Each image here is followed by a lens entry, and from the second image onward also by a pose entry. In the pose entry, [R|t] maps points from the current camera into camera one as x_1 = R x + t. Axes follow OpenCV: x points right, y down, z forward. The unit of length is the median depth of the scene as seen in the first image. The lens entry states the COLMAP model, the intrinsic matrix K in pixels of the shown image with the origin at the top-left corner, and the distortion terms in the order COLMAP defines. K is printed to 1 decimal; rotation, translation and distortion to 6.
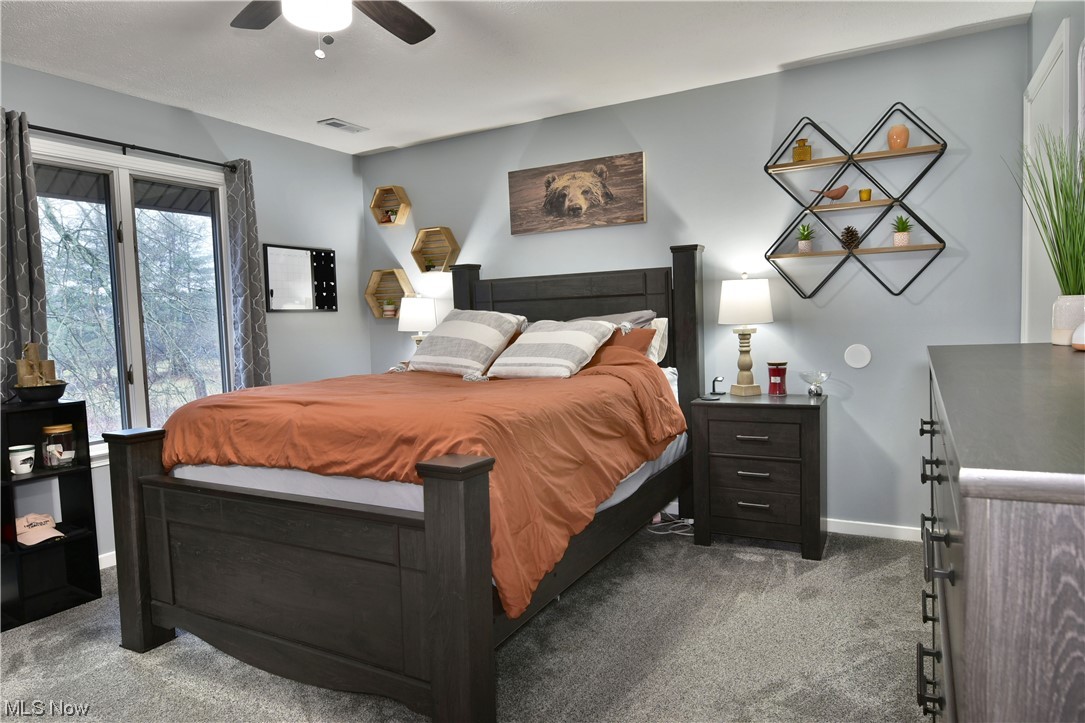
lens RADIAL K [[656.7, 0, 544.6], [0, 656.7, 362.2], [0, 0, 1]] dist [-0.012071, -0.005747]
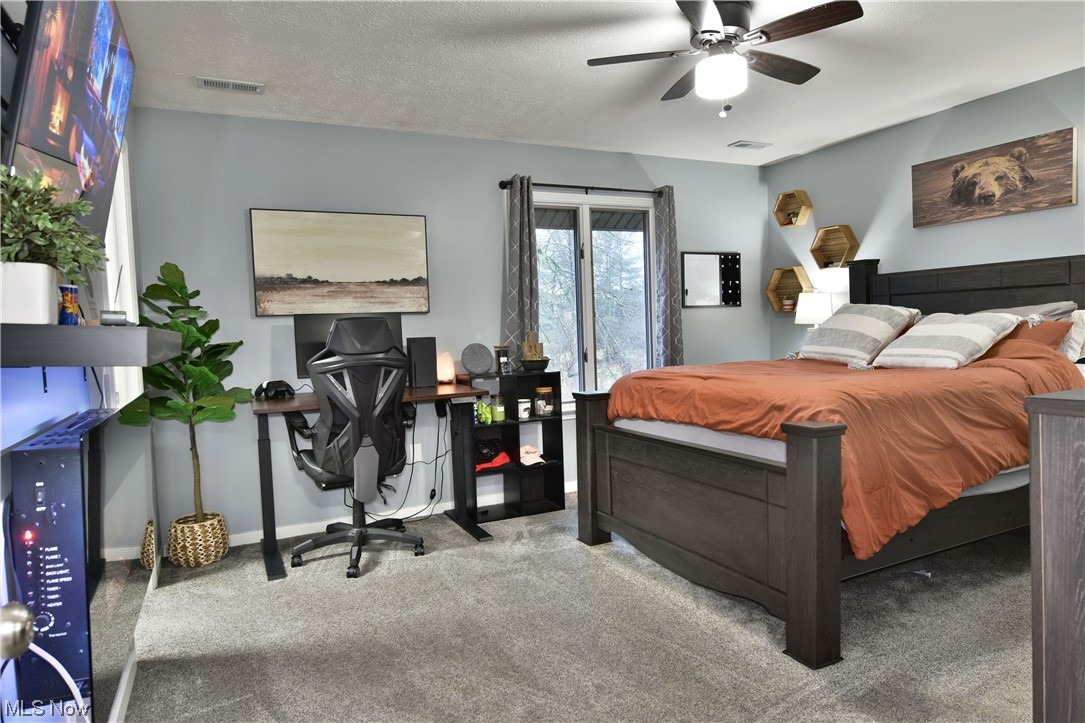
lens RADIAL K [[656.7, 0, 543.2], [0, 656.7, 362.8], [0, 0, 1]] dist [-0.012071, -0.005747]
pose [[0.817874, 0.034780, -0.574345, 0.103018], [-0.028323, 0.999395, 0.020186, 0.012352], [0.574700, -0.000242, 0.818364, -0.220088]]
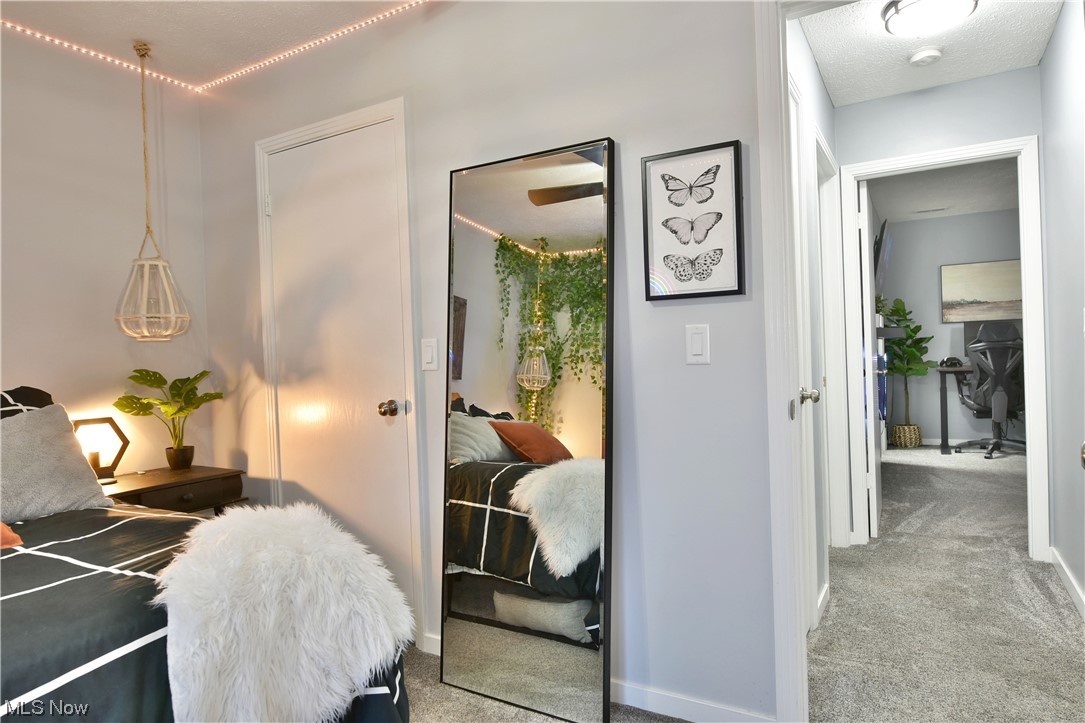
lens RADIAL K [[656.7, 0, 550.4], [0, 656.7, 363.3], [0, 0, 1]] dist [-0.012071, -0.005747]
pose [[-0.019027, 0.044648, -0.998822, 1.120329], [-0.032155, 0.998458, 0.045244, 0.042341], [0.999302, 0.032978, -0.017562, -0.768342]]
